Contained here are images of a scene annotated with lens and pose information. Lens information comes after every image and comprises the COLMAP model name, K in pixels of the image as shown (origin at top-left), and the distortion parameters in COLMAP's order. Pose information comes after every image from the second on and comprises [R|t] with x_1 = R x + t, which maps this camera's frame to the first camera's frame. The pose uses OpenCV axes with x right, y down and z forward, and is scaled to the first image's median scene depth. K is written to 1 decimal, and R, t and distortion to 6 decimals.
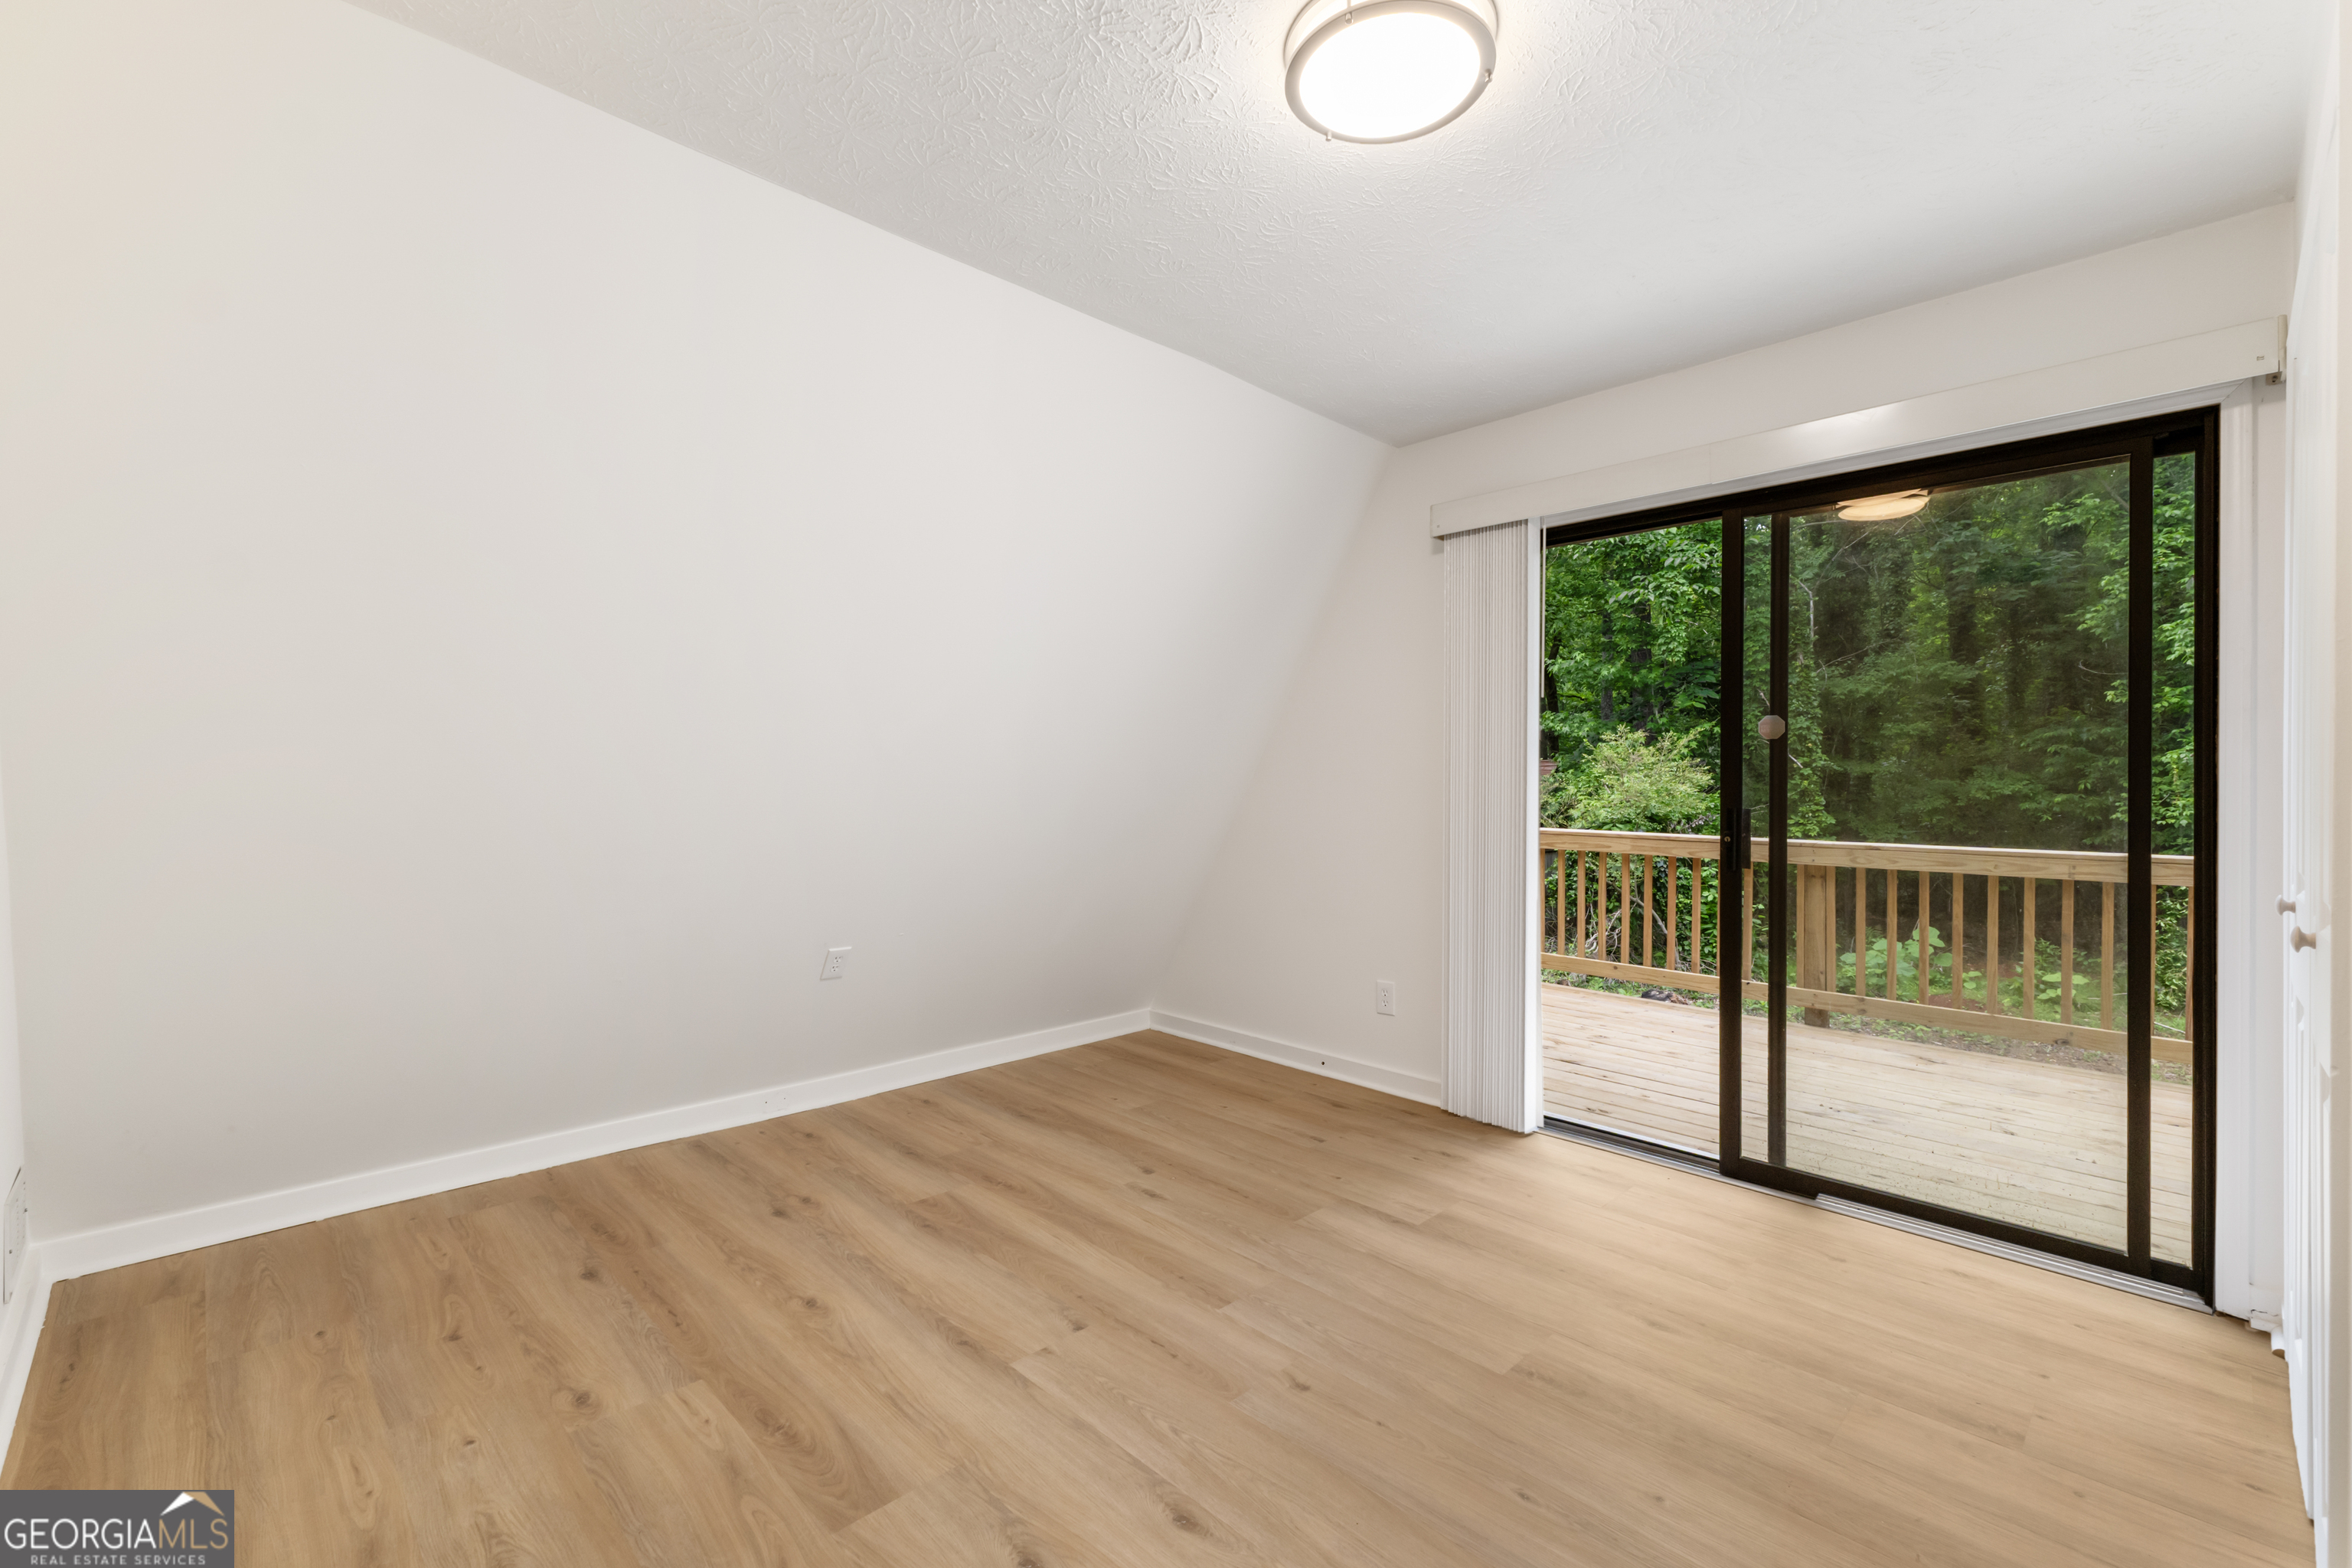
lens RADIAL K [[997.5, 0, 1198.2], [0, 997.5, 772.3], [0, 0, 1]] dist [0.003659, 0.001426]
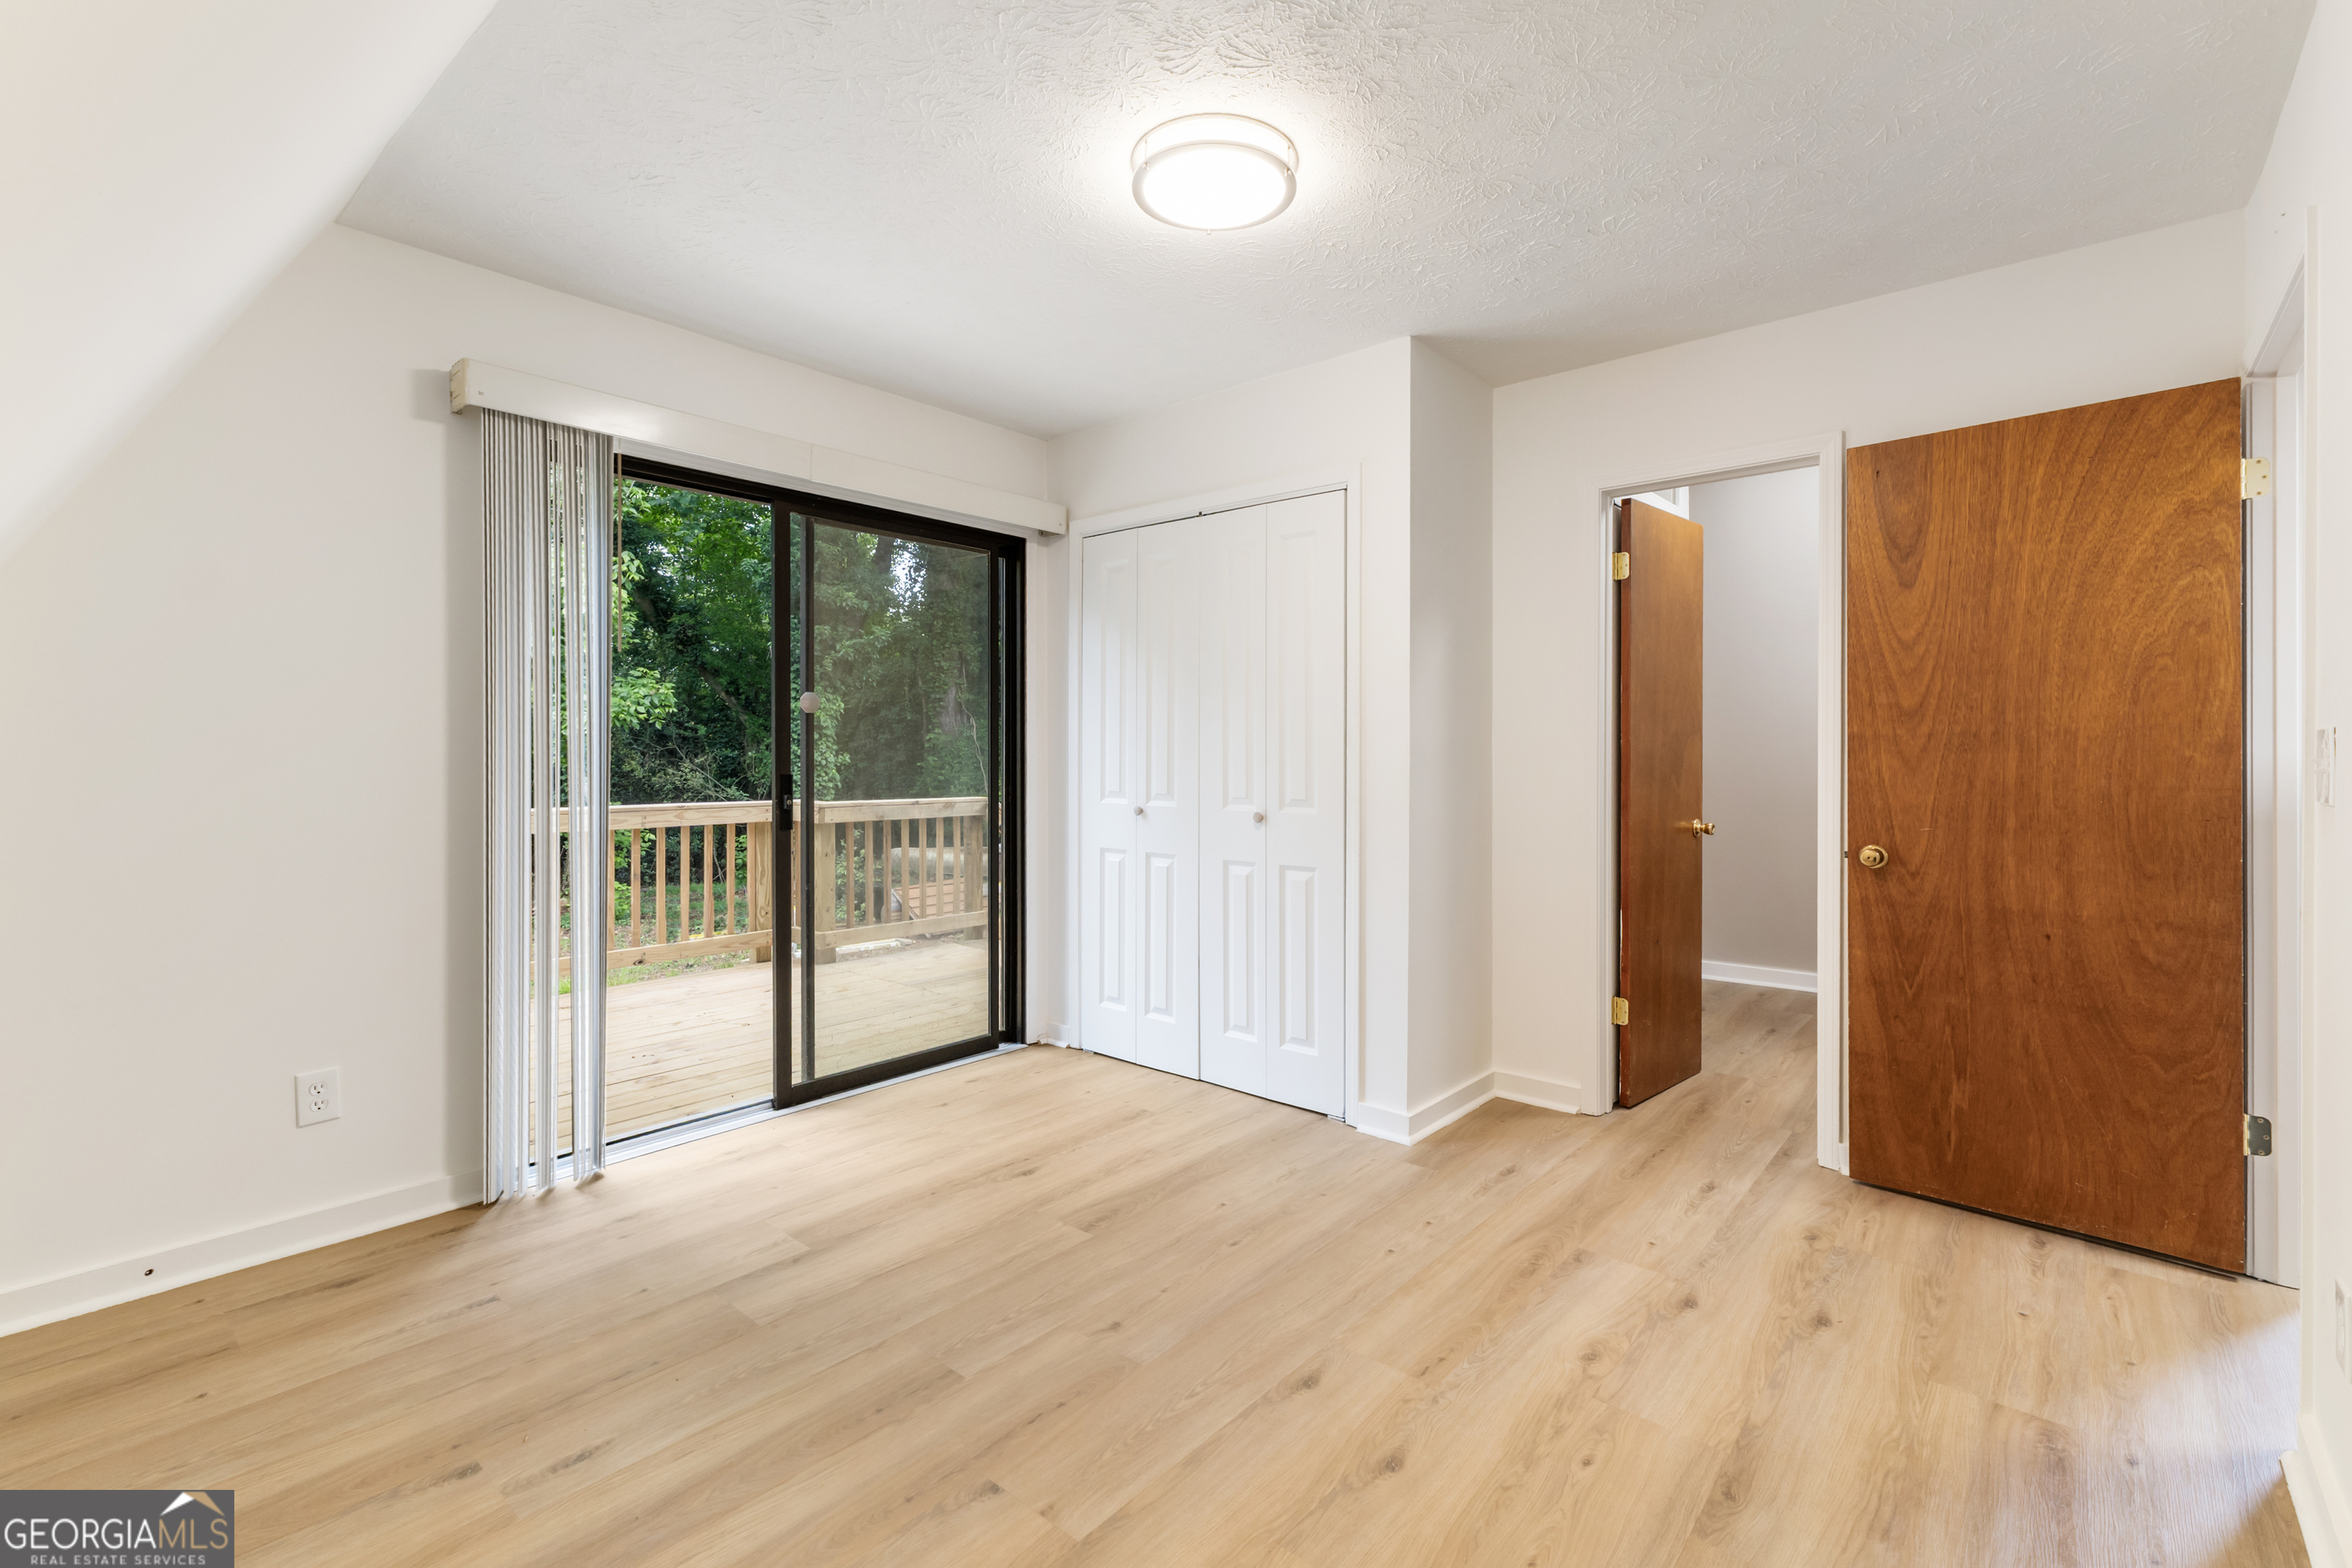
lens RADIAL K [[997.5, 0, 1198.1], [0, 997.5, 783.6], [0, 0, 1]] dist [0.003659, 0.001426]
pose [[-0.069906, -0.037429, 0.996851, -0.660090], [-0.013468, 0.999240, 0.036574, -0.002350], [-0.997463, -0.010869, -0.070357, 0.694892]]
